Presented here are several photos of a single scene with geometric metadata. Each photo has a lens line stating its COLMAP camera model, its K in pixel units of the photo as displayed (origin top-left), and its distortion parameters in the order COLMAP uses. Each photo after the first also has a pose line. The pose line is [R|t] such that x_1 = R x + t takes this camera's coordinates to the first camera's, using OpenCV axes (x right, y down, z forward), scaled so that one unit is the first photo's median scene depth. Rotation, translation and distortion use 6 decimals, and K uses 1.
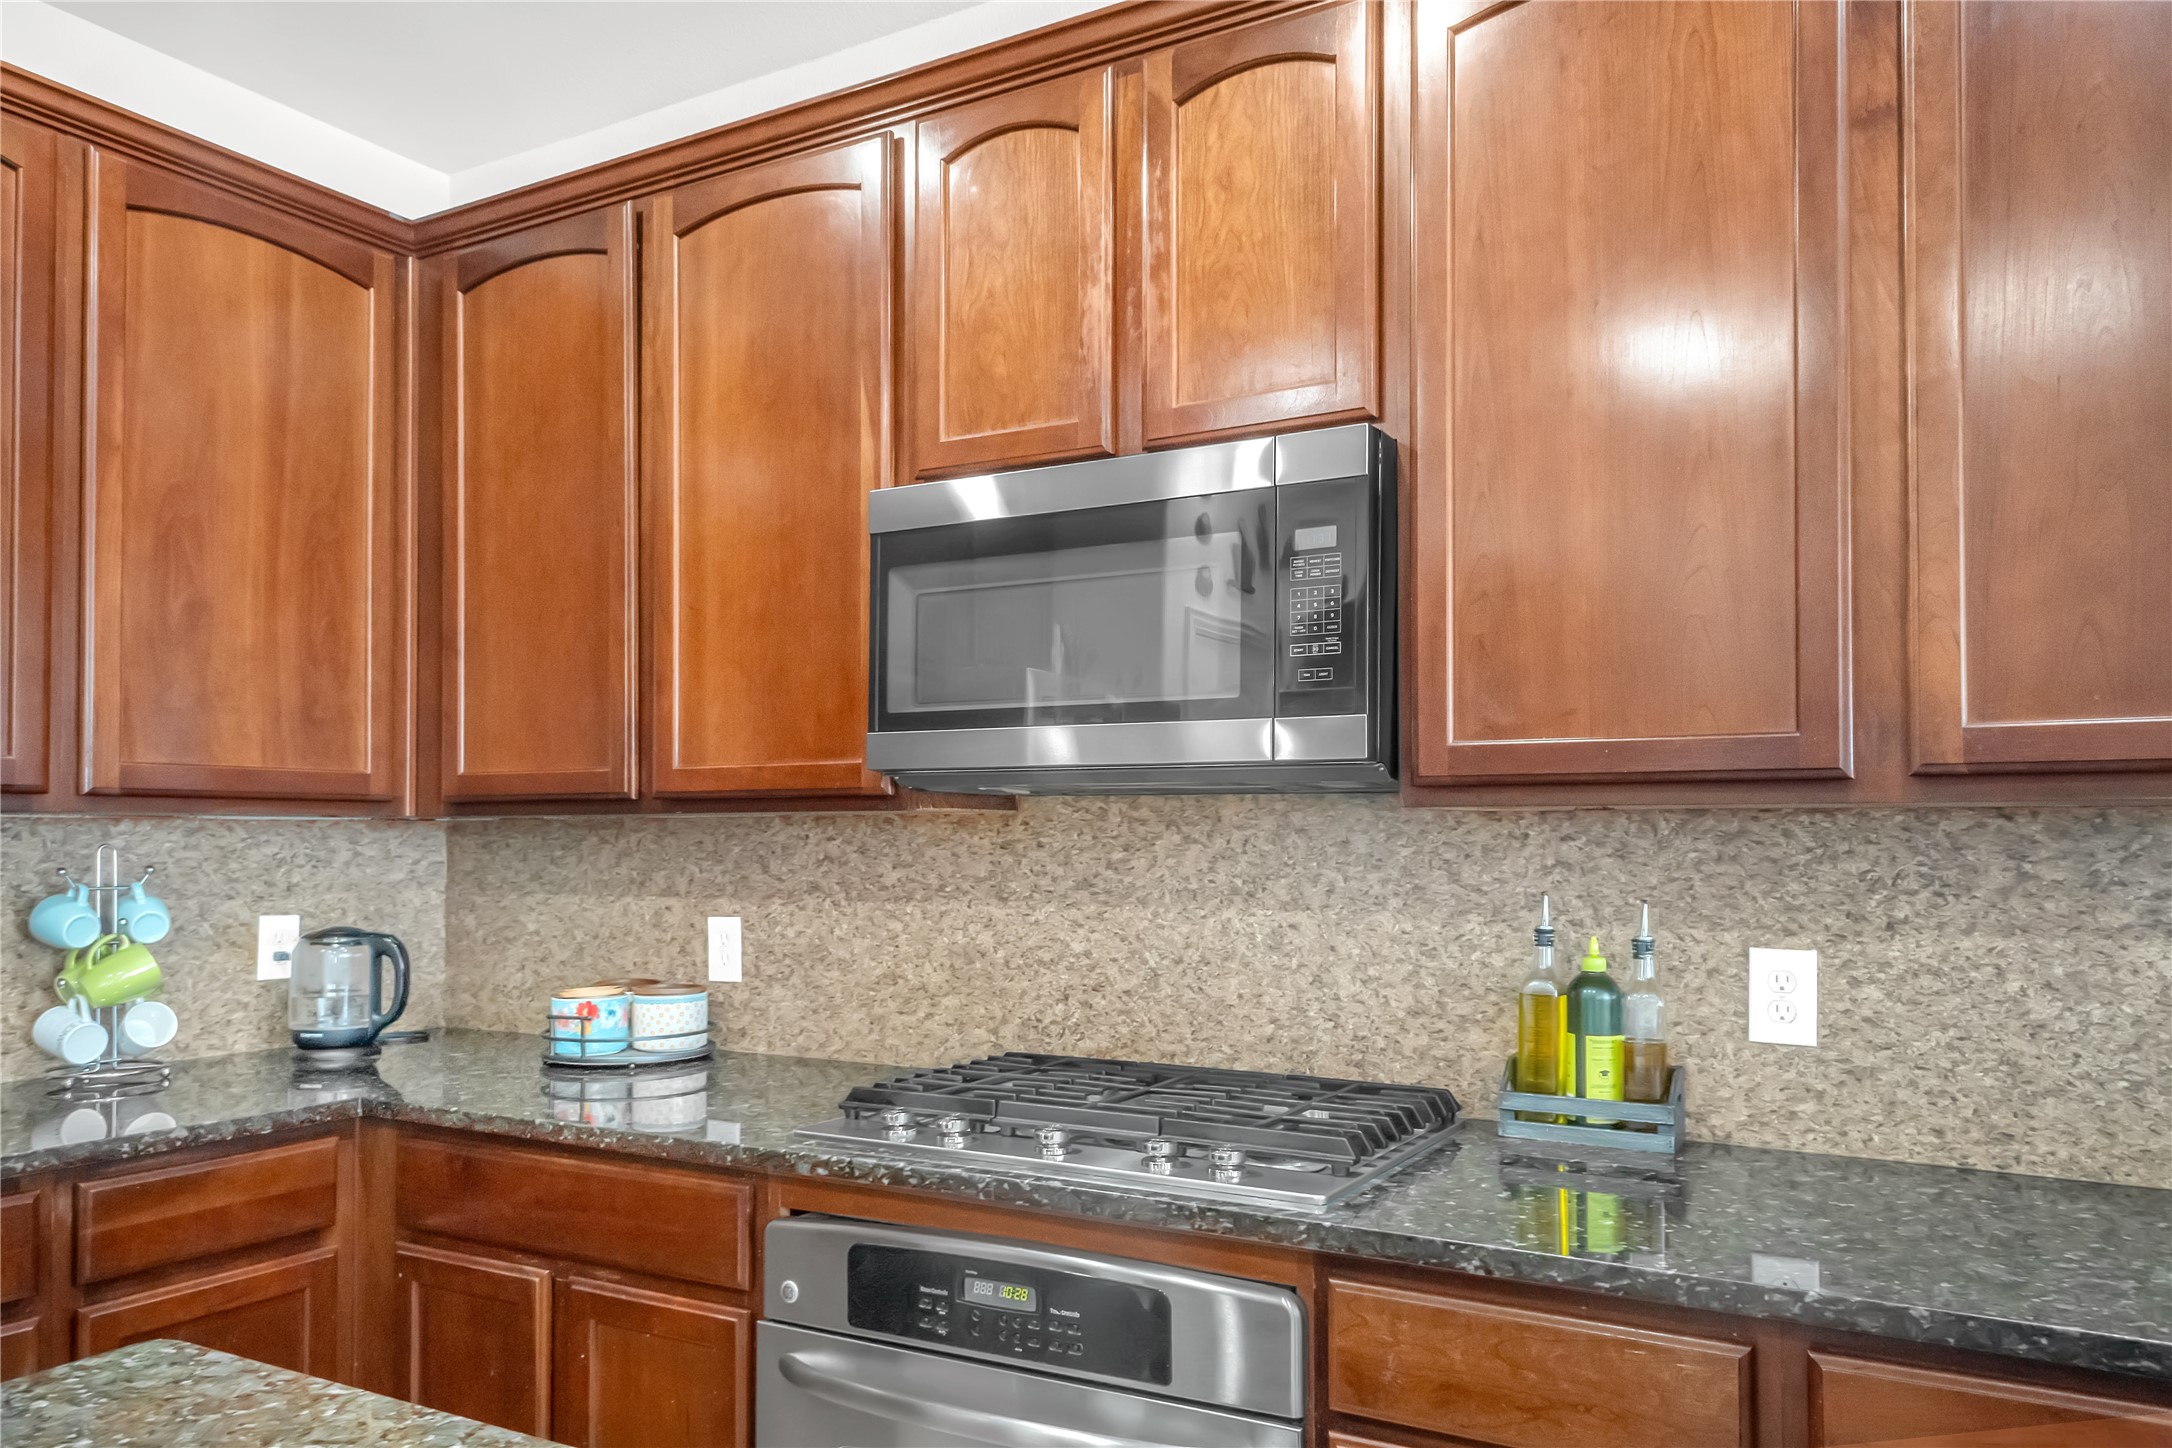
lens RADIAL K [[1585.5, 0, 989.0], [0, 1585.5, 781.8], [0, 0, 1]] dist [0.049380, -0.050251]
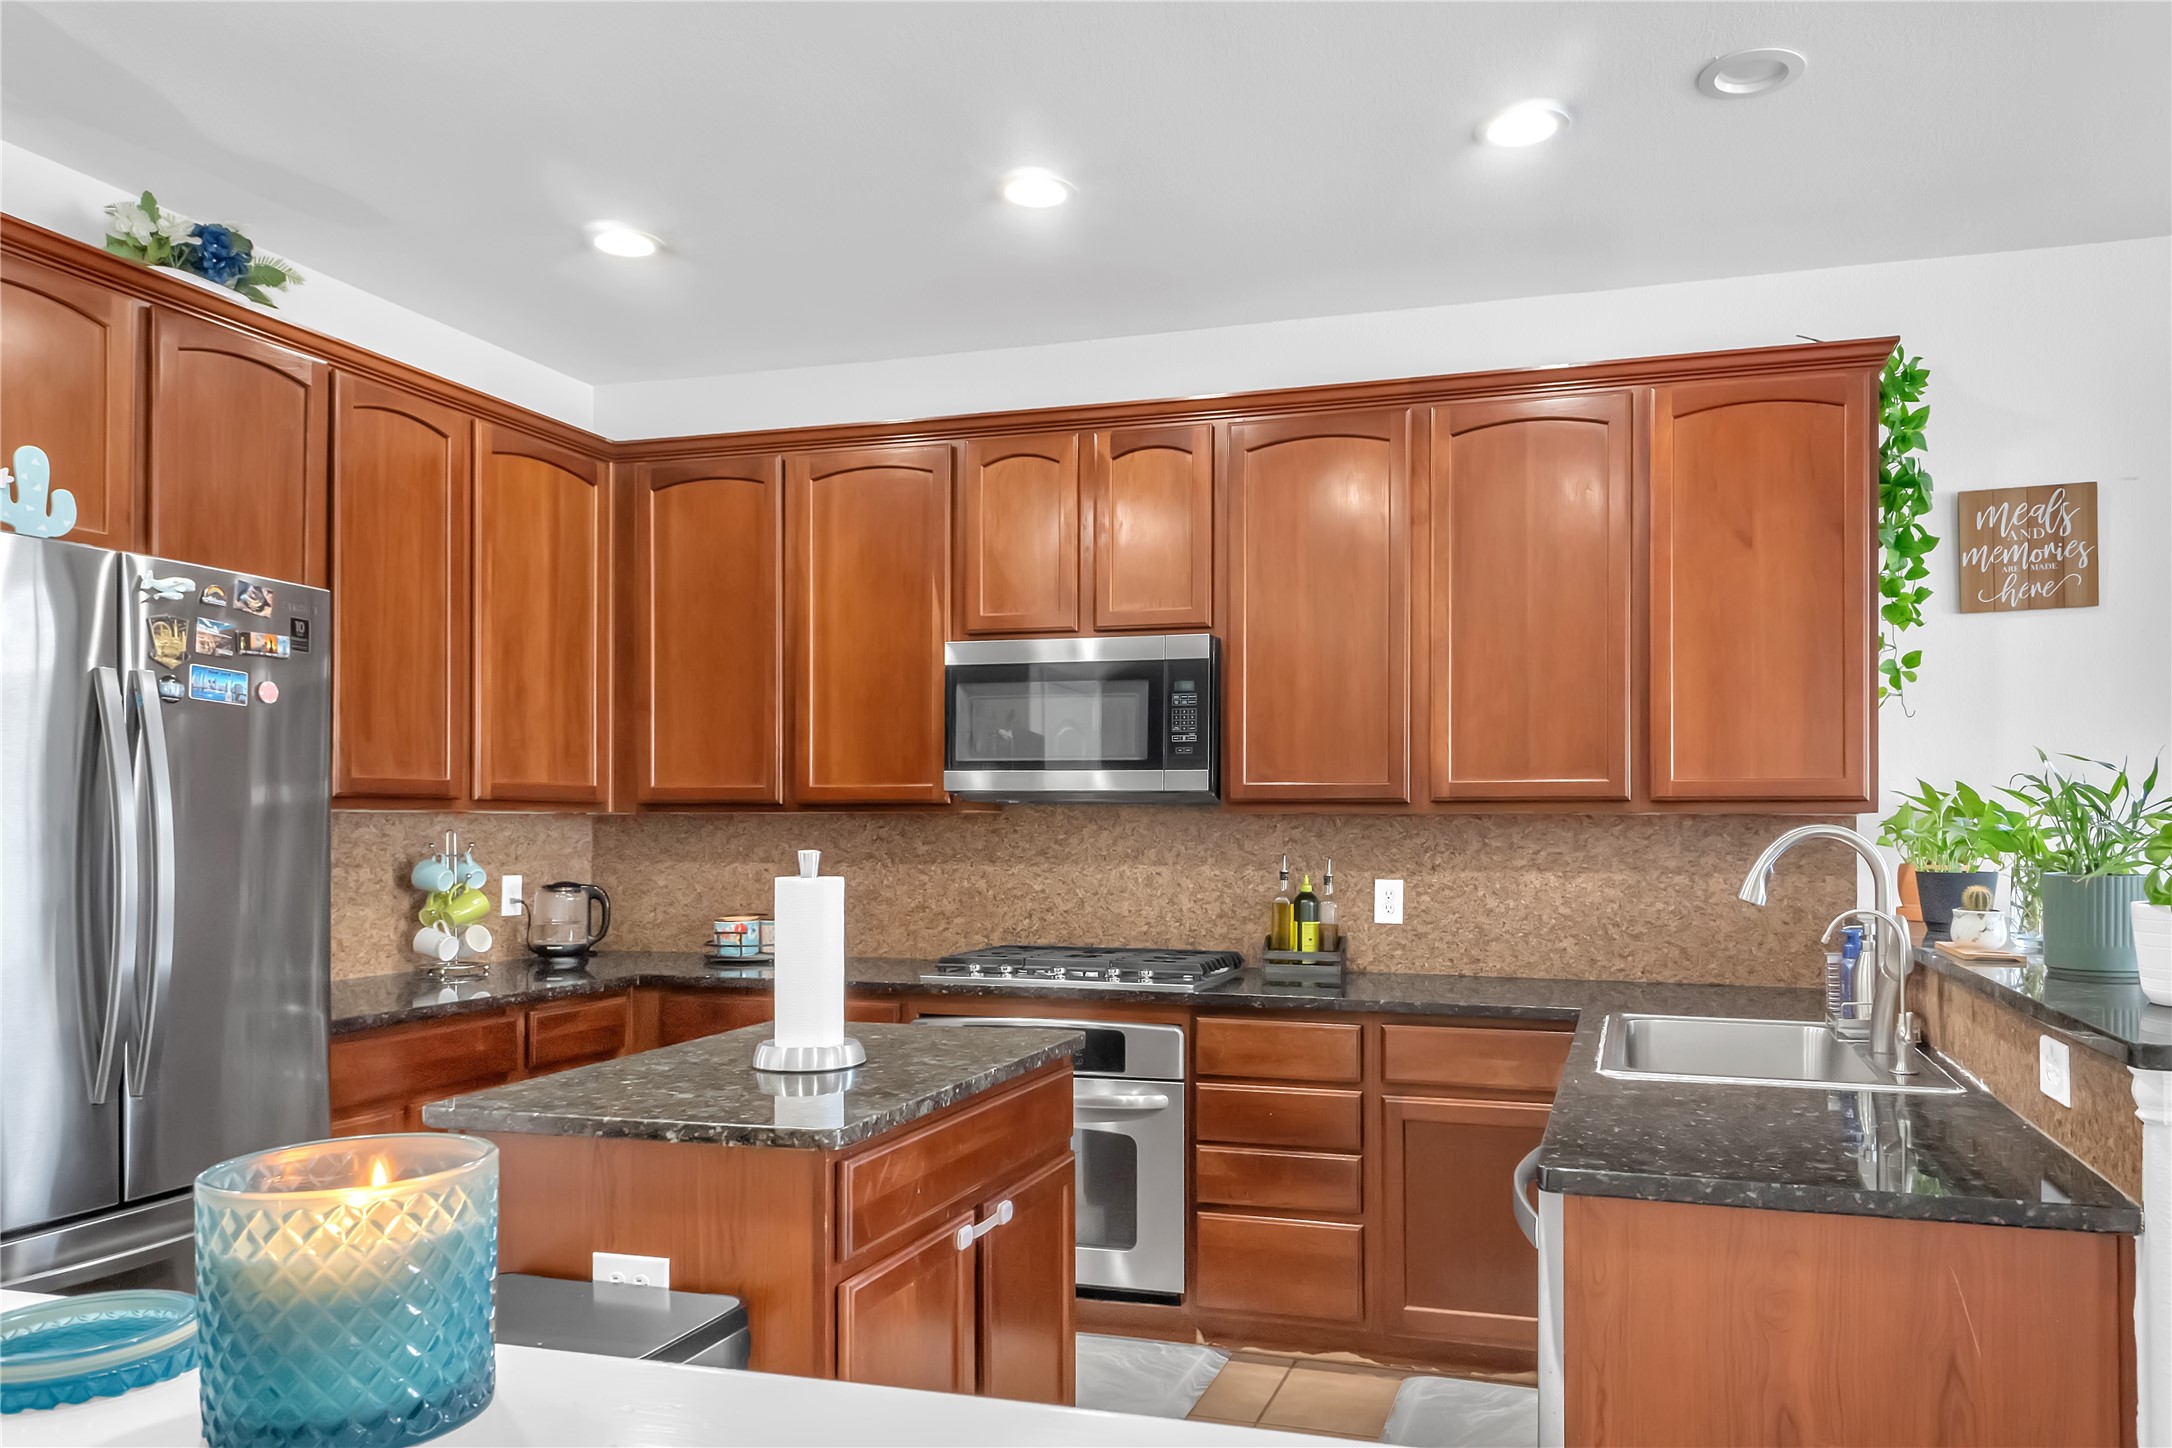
lens RADIAL K [[1545.4, 0, 1079.4], [0, 1545.4, 786.9], [0, 0, 1]] dist [0.056570, -0.042650]
pose [[0.977019, 0.008337, 0.212990, -0.292526], [-0.010352, 0.999912, 0.008348, -0.027085], [-0.212901, -0.010361, 0.977019, -0.777806]]
